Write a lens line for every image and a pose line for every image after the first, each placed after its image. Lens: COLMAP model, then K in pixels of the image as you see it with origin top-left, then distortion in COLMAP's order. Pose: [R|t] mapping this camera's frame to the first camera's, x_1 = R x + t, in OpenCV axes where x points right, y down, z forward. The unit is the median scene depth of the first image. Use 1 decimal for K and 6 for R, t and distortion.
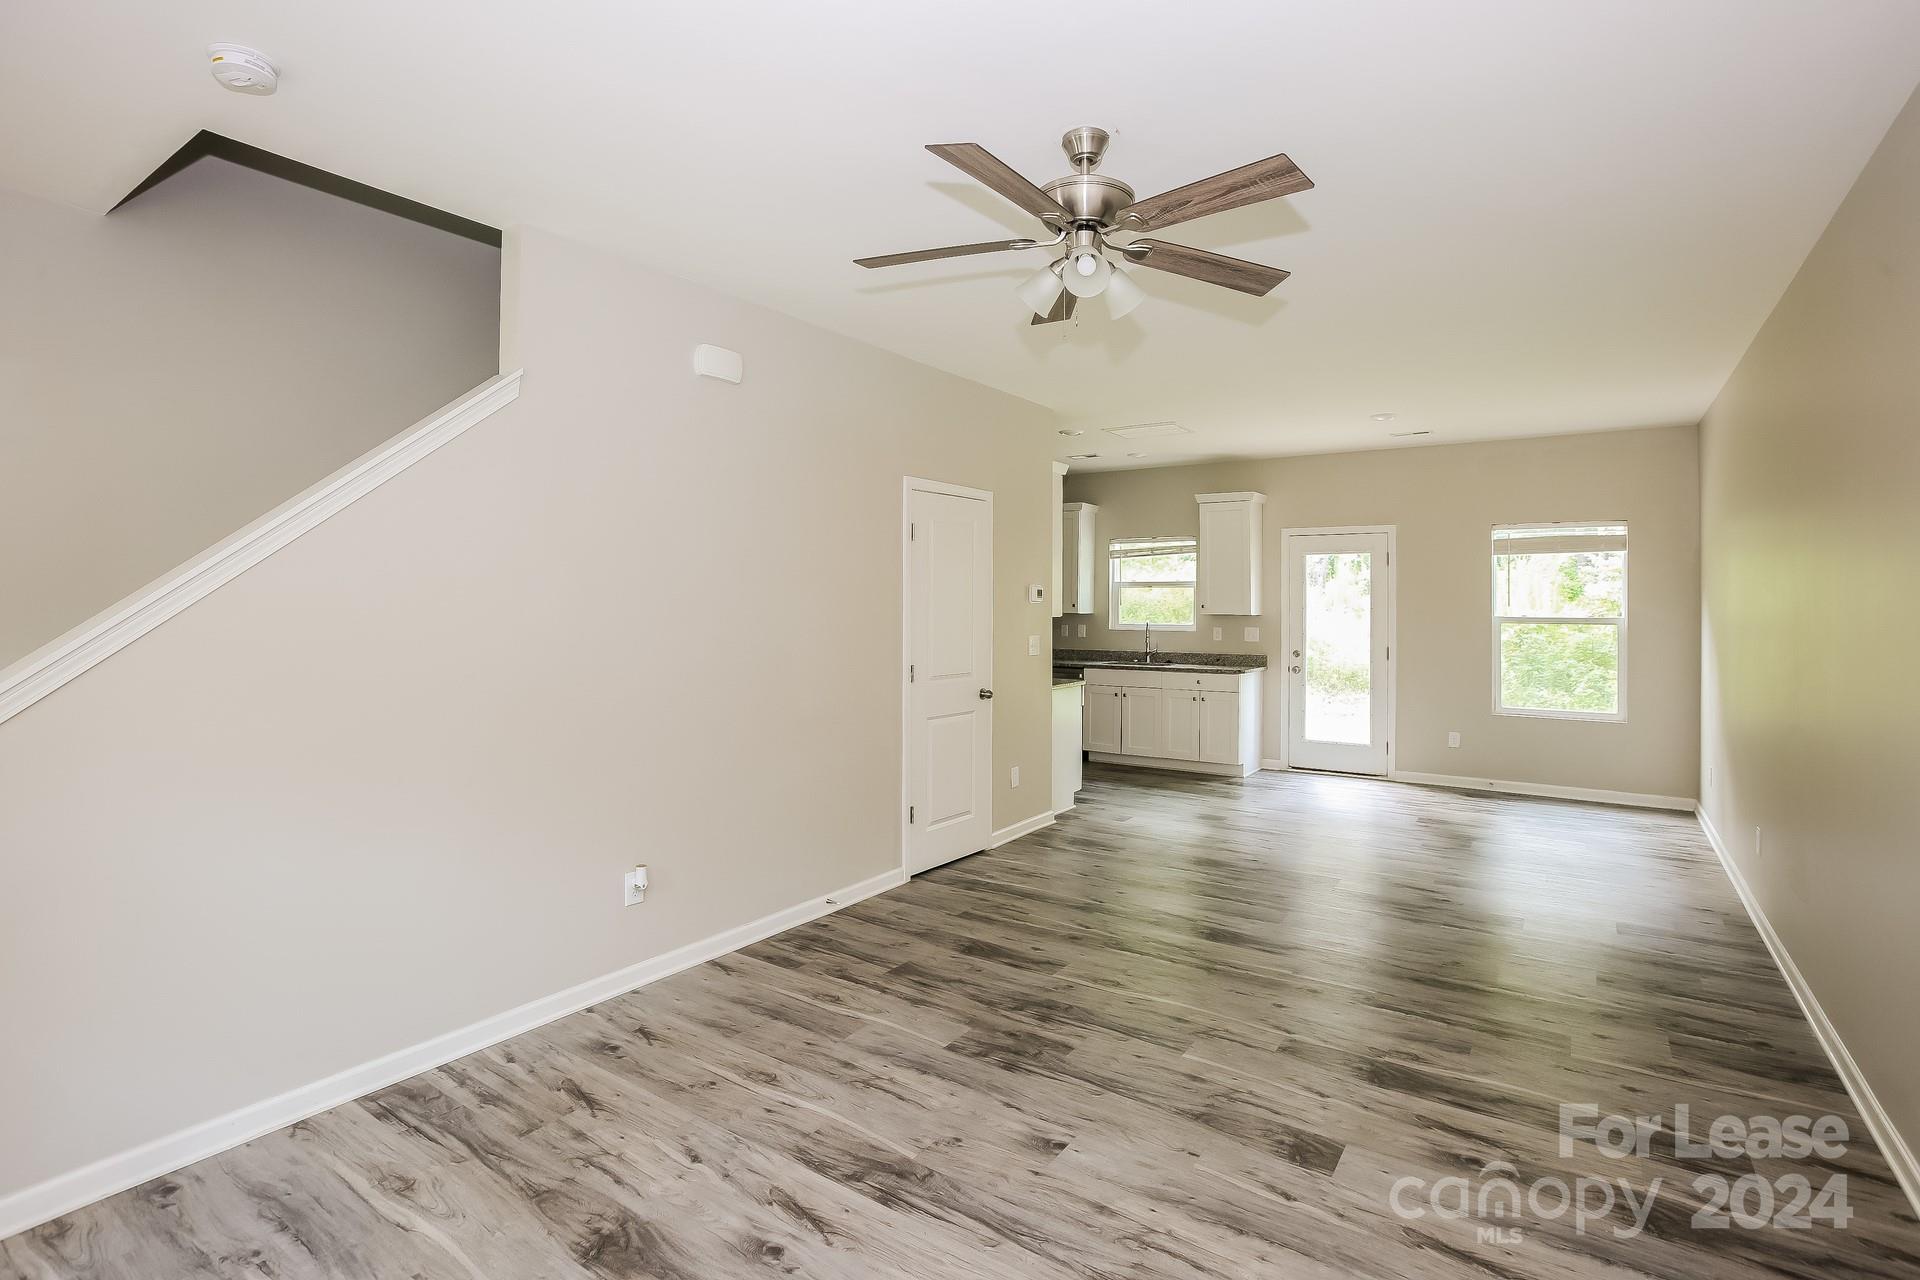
lens RADIAL K [[894.3, 0, 962.6], [0, 894.3, 629.1], [0, 0, 1]] dist [0.000606, 0.000115]
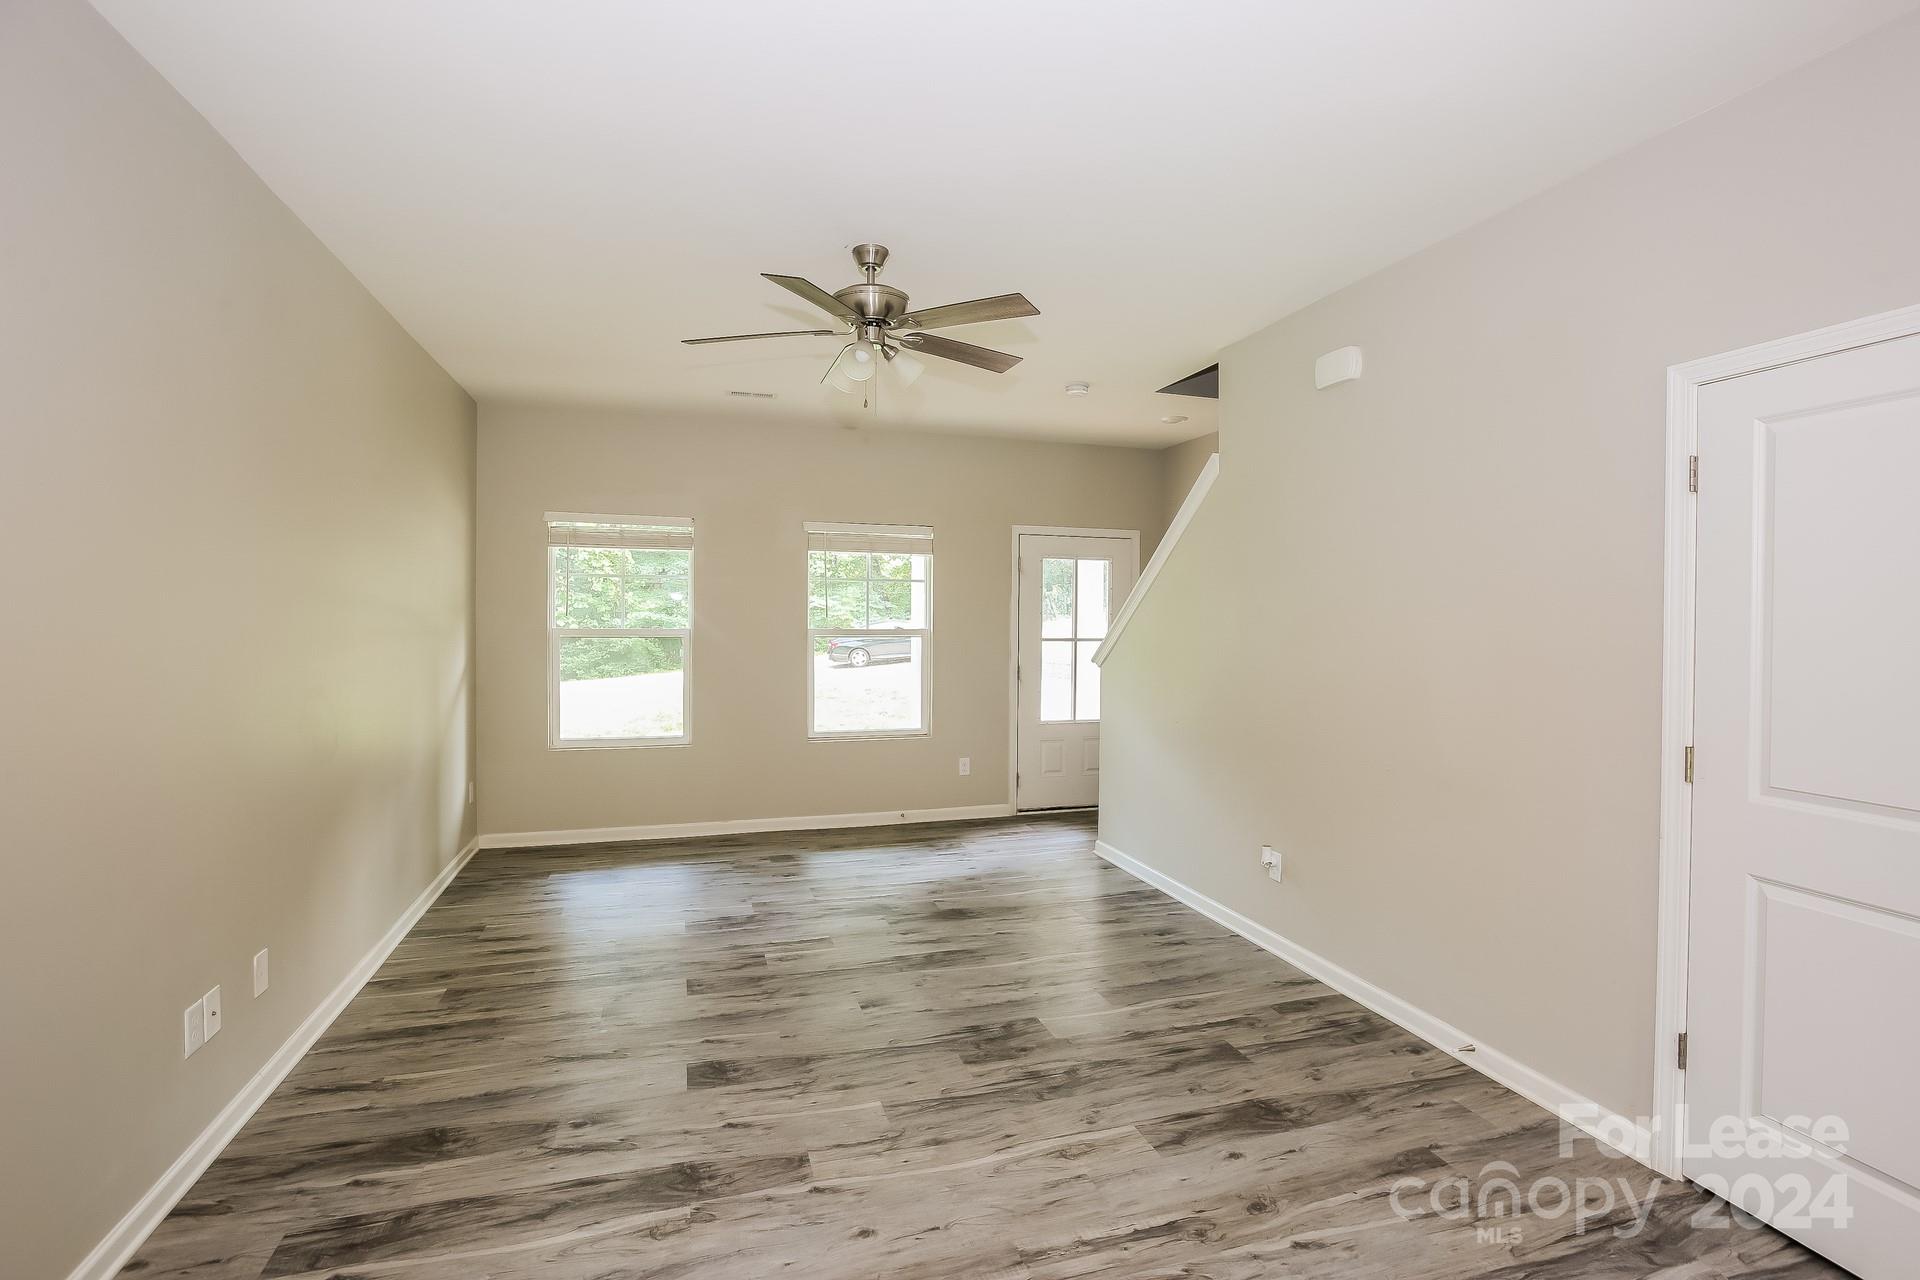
lens RADIAL K [[894.3, 0, 956.6], [0, 894.3, 634.5], [0, 0, 1]] dist [0.000606, 0.000115]
pose [[-0.613458, 0.001484, -0.789726, 0.883127], [-0.024093, 0.999498, 0.020594, -0.019602], [0.789360, 0.031661, -0.613114, 1.545966]]
